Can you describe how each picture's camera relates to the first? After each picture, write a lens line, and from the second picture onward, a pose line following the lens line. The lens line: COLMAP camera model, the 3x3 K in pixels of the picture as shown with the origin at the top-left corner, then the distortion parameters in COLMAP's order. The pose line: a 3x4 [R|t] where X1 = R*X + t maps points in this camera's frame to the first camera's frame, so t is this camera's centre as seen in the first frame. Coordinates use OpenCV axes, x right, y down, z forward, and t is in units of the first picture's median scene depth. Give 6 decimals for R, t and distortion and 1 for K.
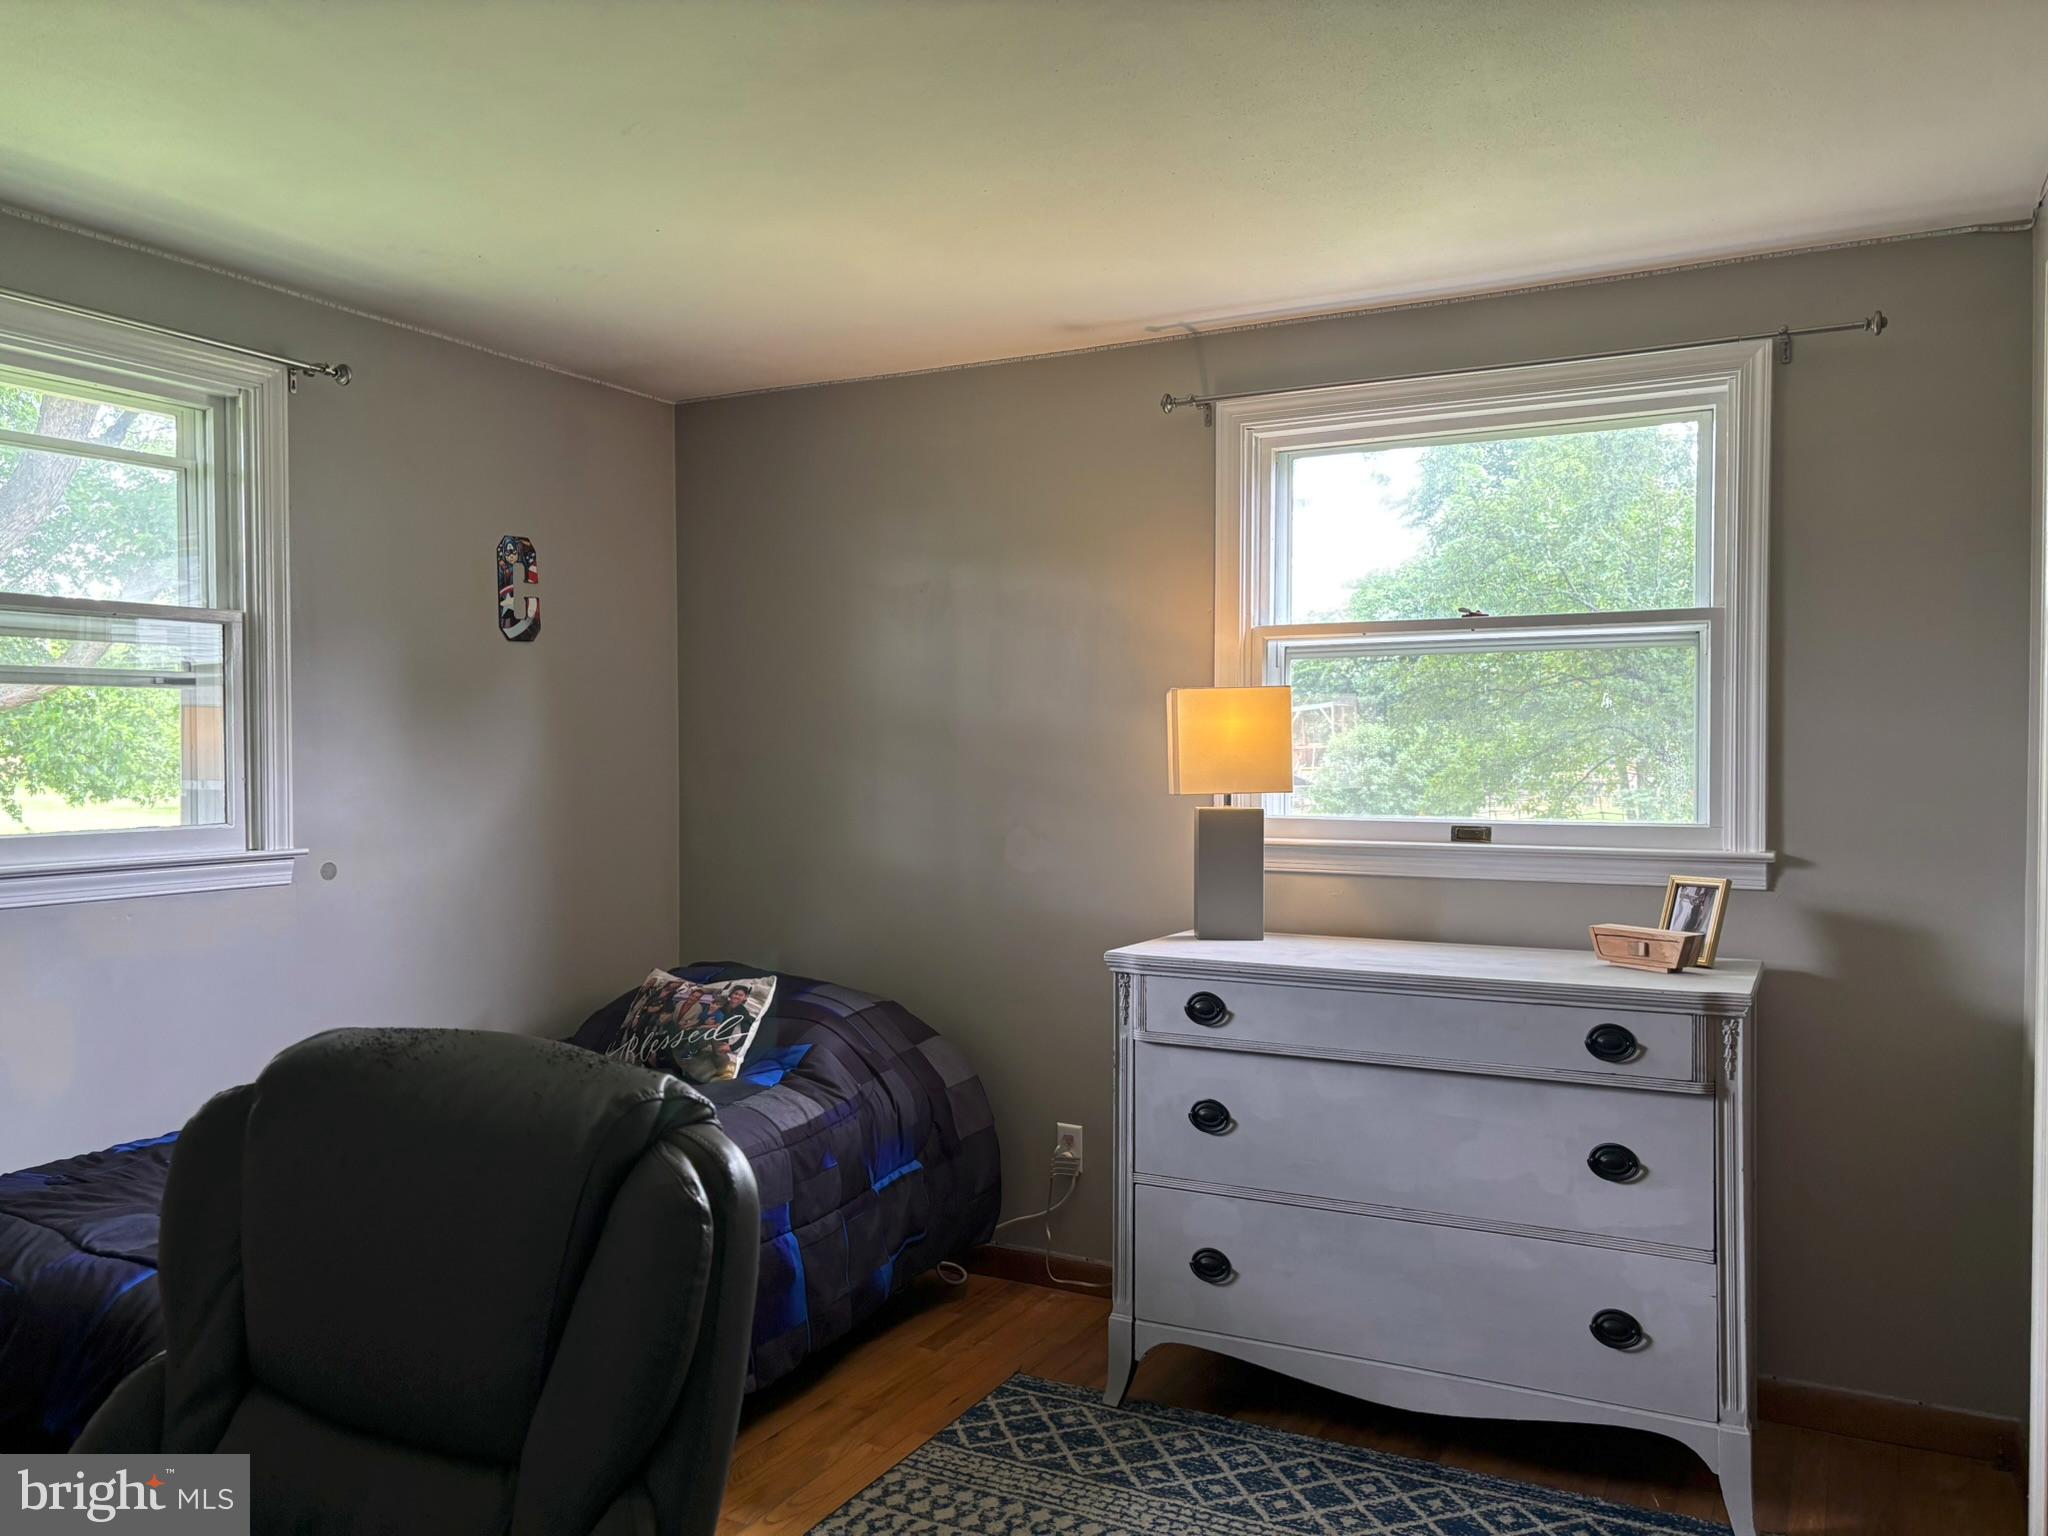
lens RADIAL K [[1552.8, 0, 1044.4], [0, 1552.8, 810.3], [0, 0, 1]] dist [0.055819, -0.065988]
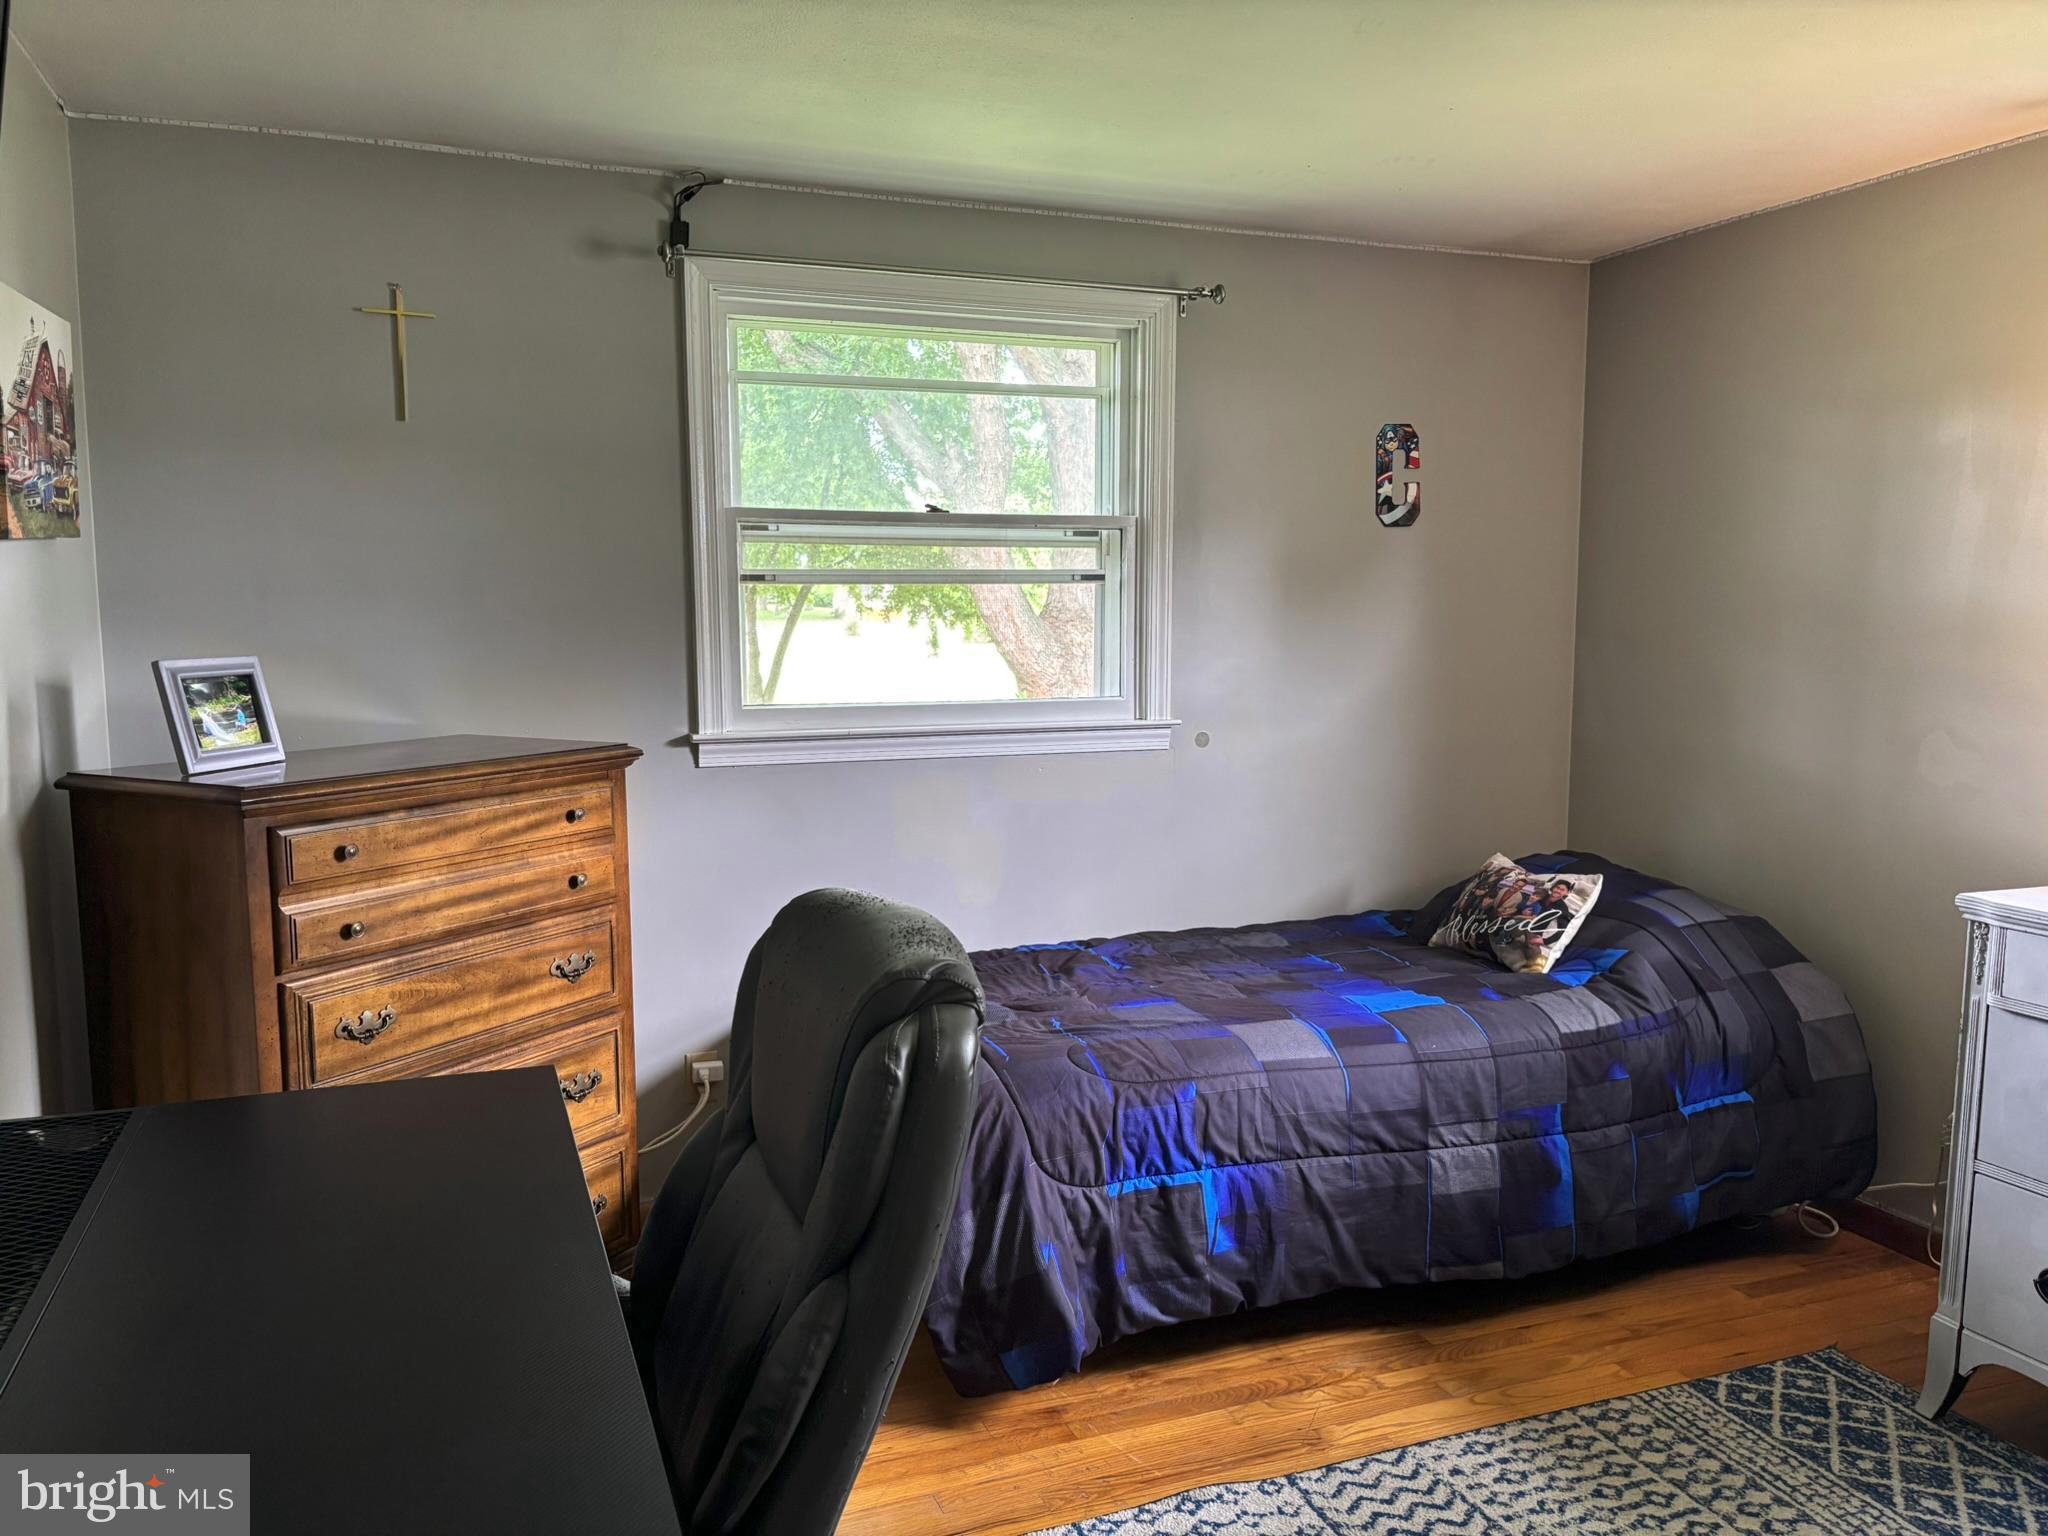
lens RADIAL K [[1552.8, 0, 1026.7], [0, 1552.8, 819.1], [0, 0, 1]] dist [0.055819, -0.065988]
pose [[0.757967, 0.091865, -0.645792, 0.199013], [-0.026372, 0.993540, 0.110380, -0.027290], [0.651760, -0.066633, 0.755493, 0.049604]]
